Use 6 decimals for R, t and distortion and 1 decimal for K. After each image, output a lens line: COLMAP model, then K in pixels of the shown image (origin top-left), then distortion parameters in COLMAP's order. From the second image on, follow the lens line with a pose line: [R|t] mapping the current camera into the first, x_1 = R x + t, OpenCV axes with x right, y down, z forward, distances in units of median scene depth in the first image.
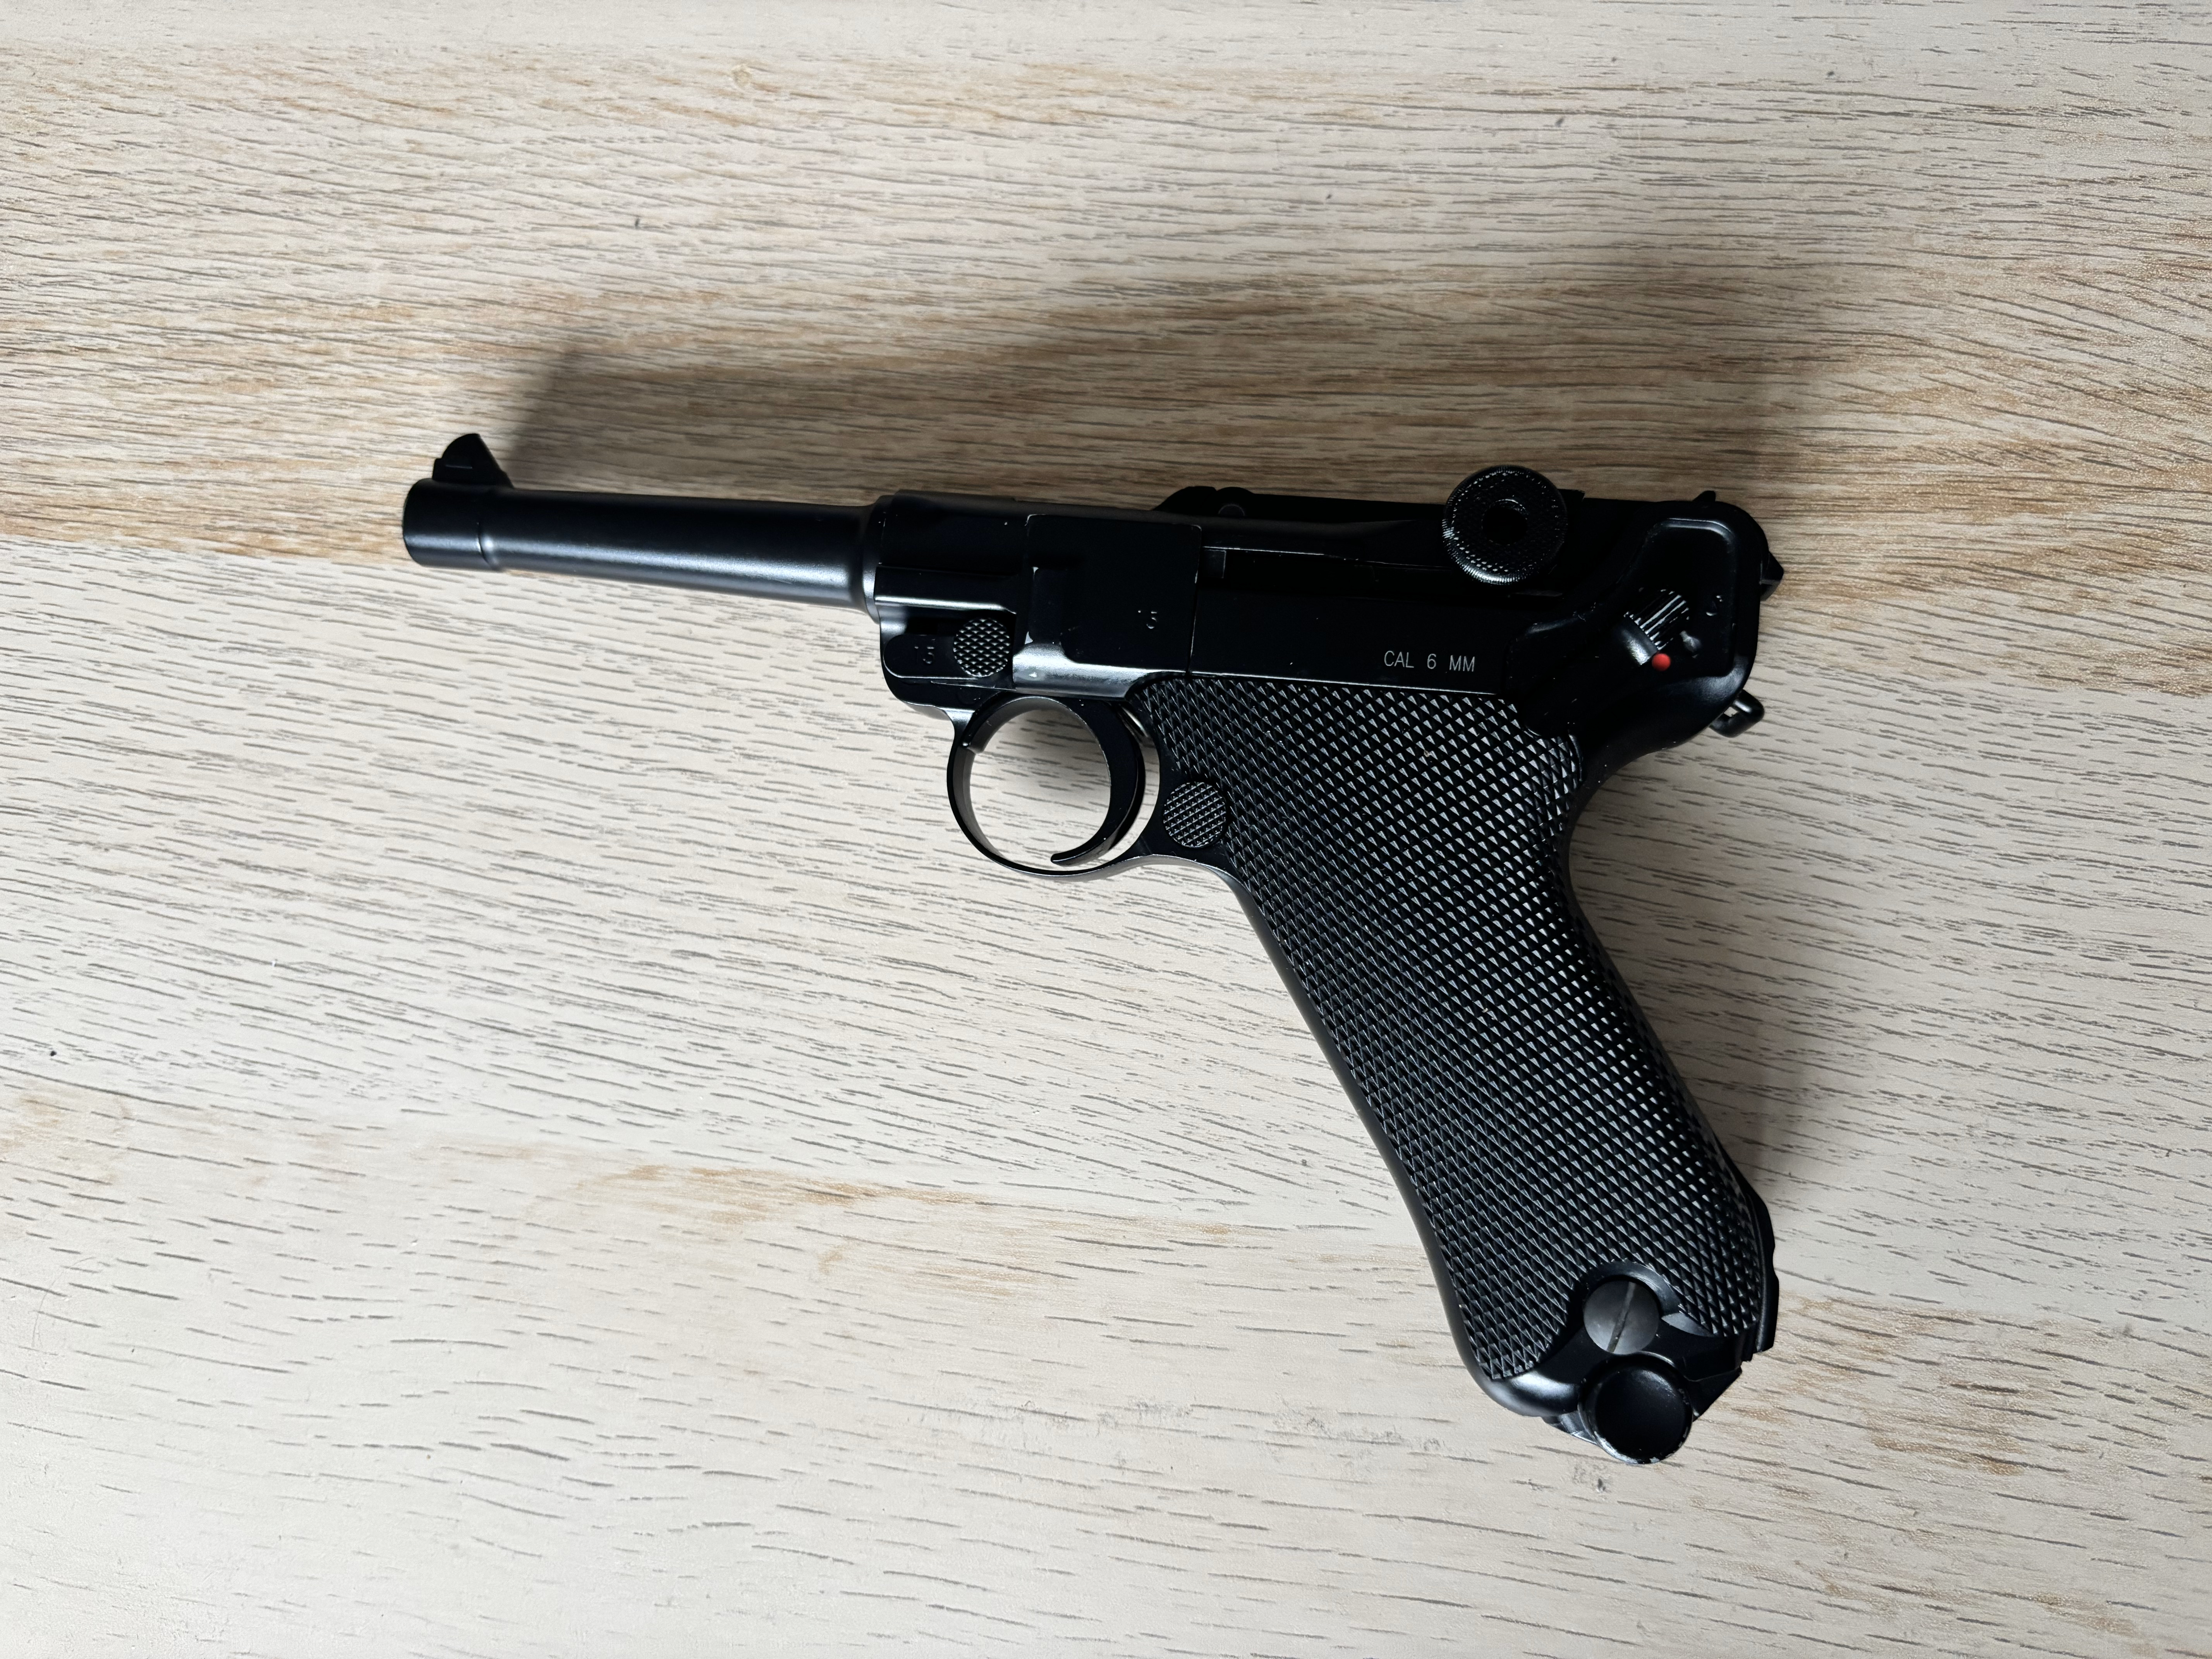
lens RADIAL K [[1691.7, 0, 1106.0], [0, 1691.7, 829.5], [0, 0, 1]] dist [0.012018, -0.041500]
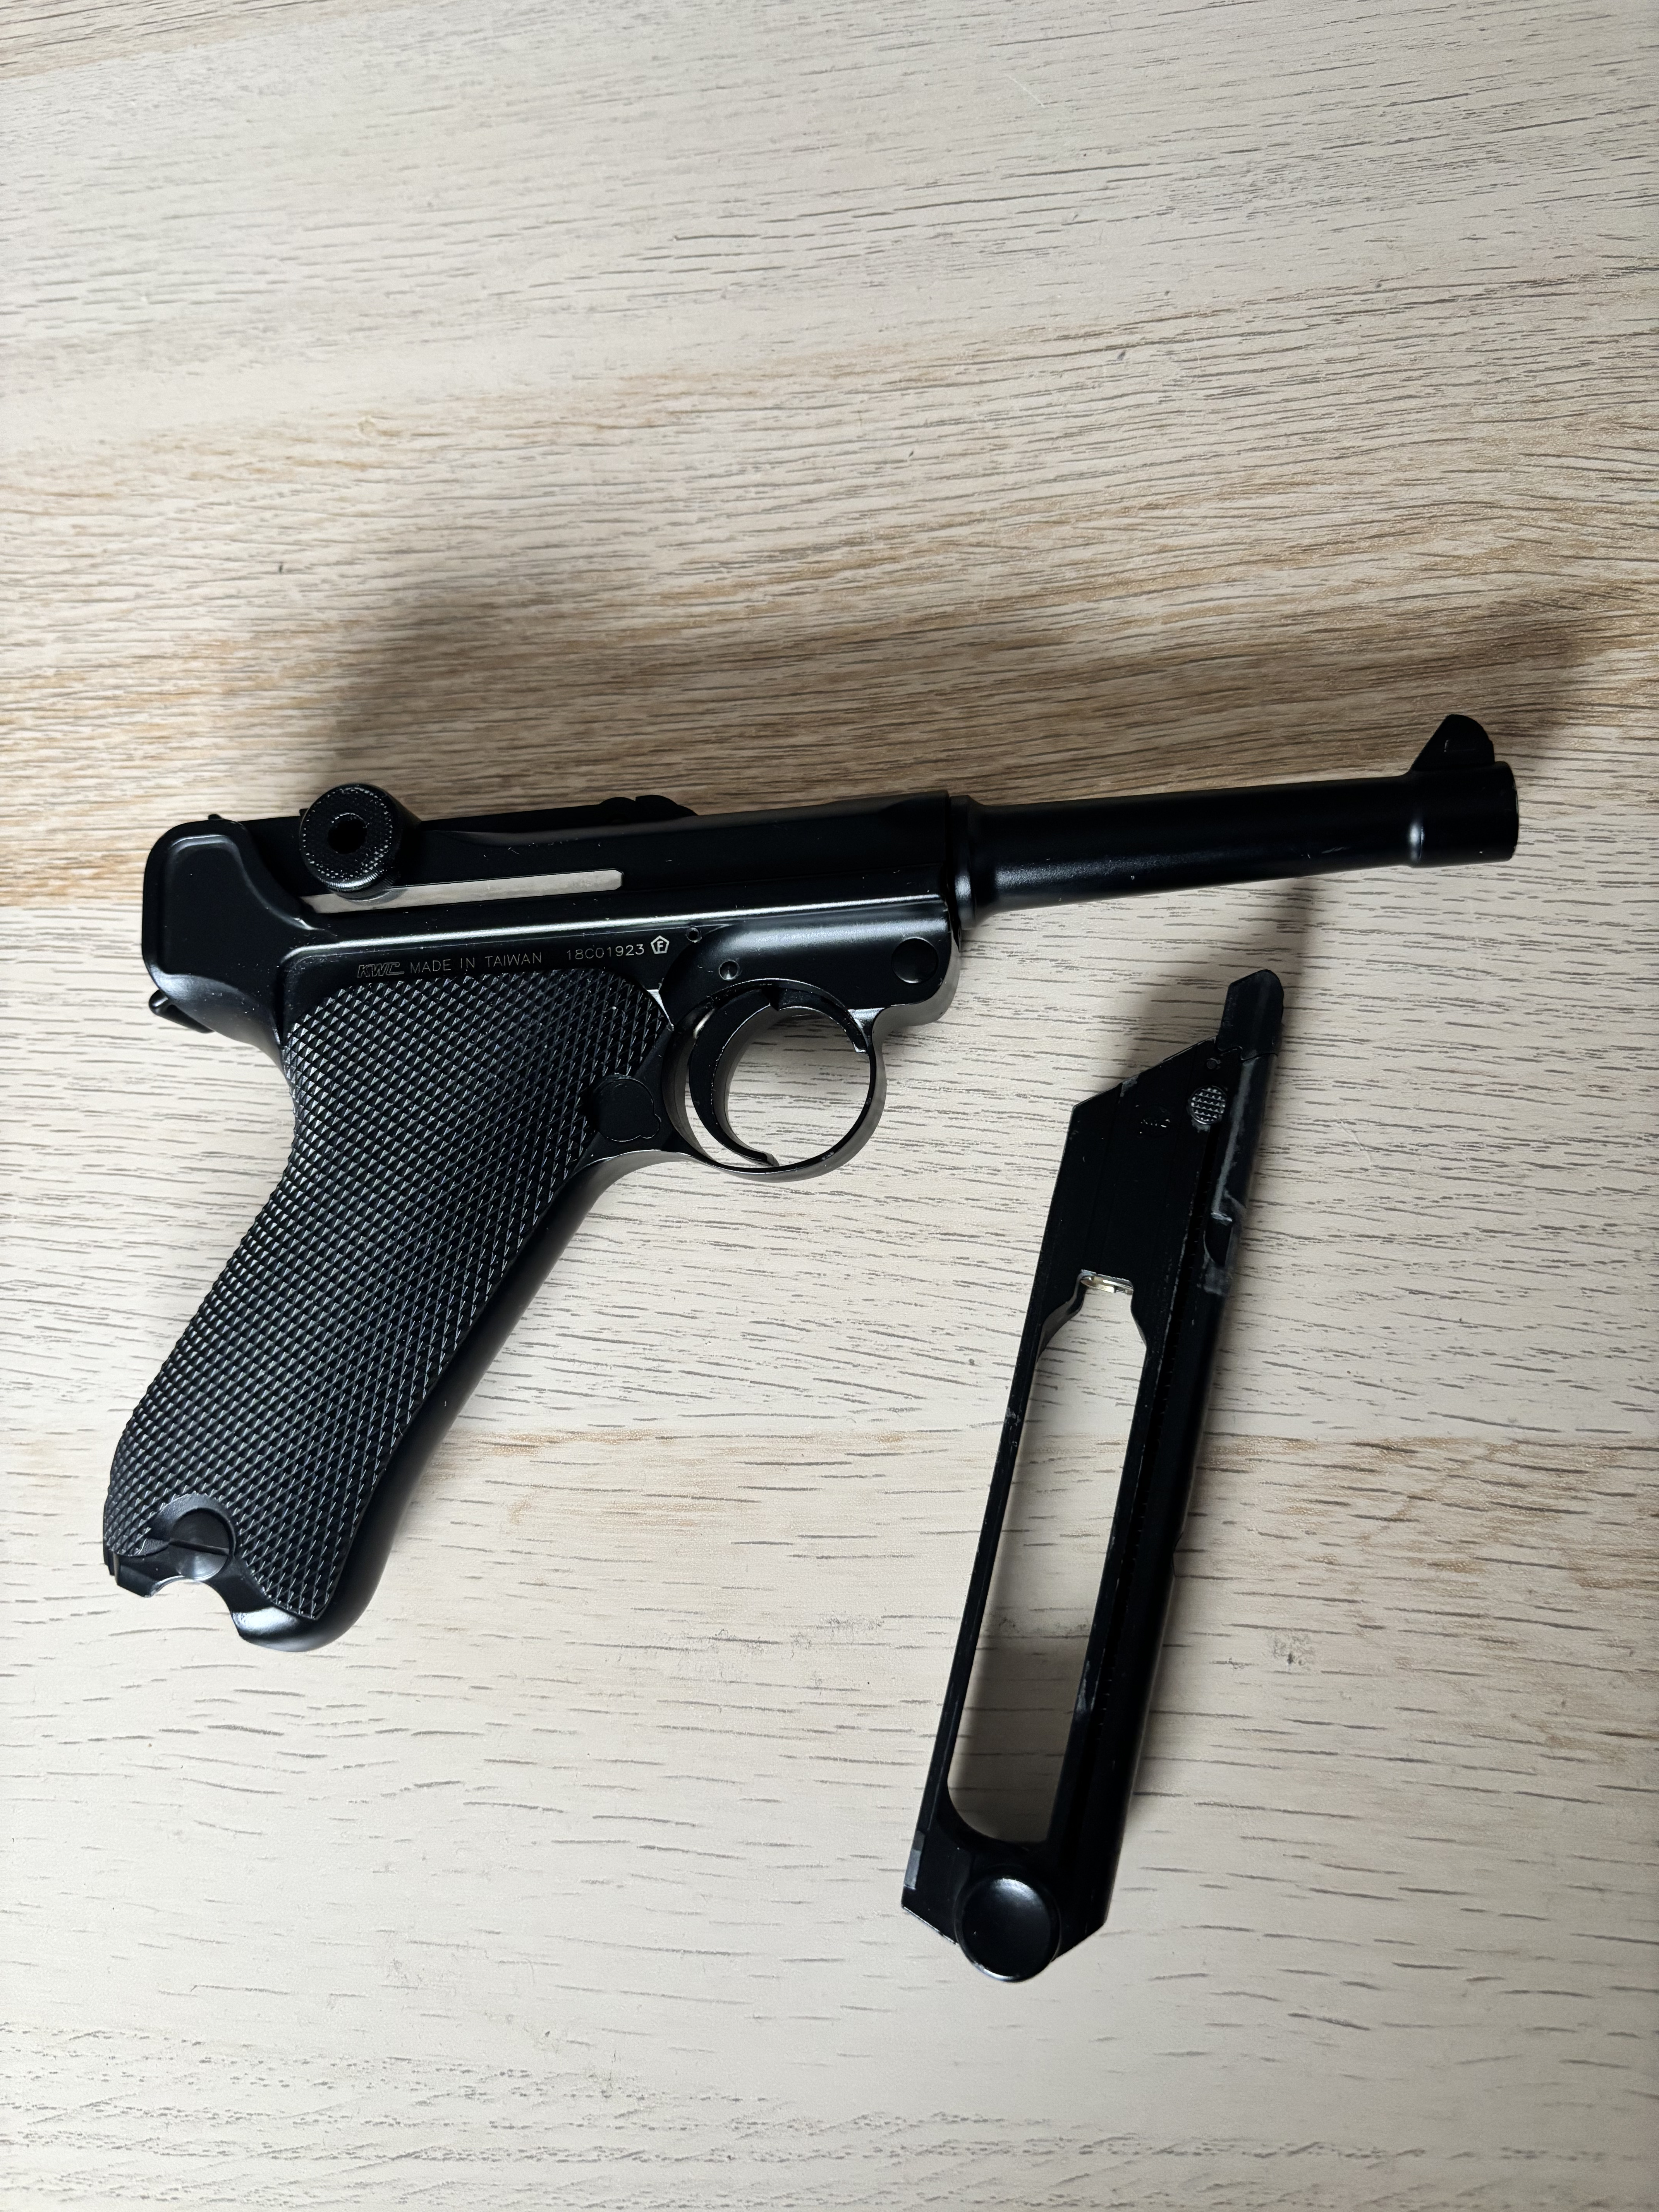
lens RADIAL K [[1691.7, 0, 827.4], [0, 1691.7, 1123.3], [0, 0, 1]] dist [0.012018, -0.041500]
pose [[0.992640, -0.104999, -0.060345, 0.103823], [0.099068, 0.990625, -0.094058, 0.137232], [0.069655, 0.087388, 0.993736, -0.012924]]
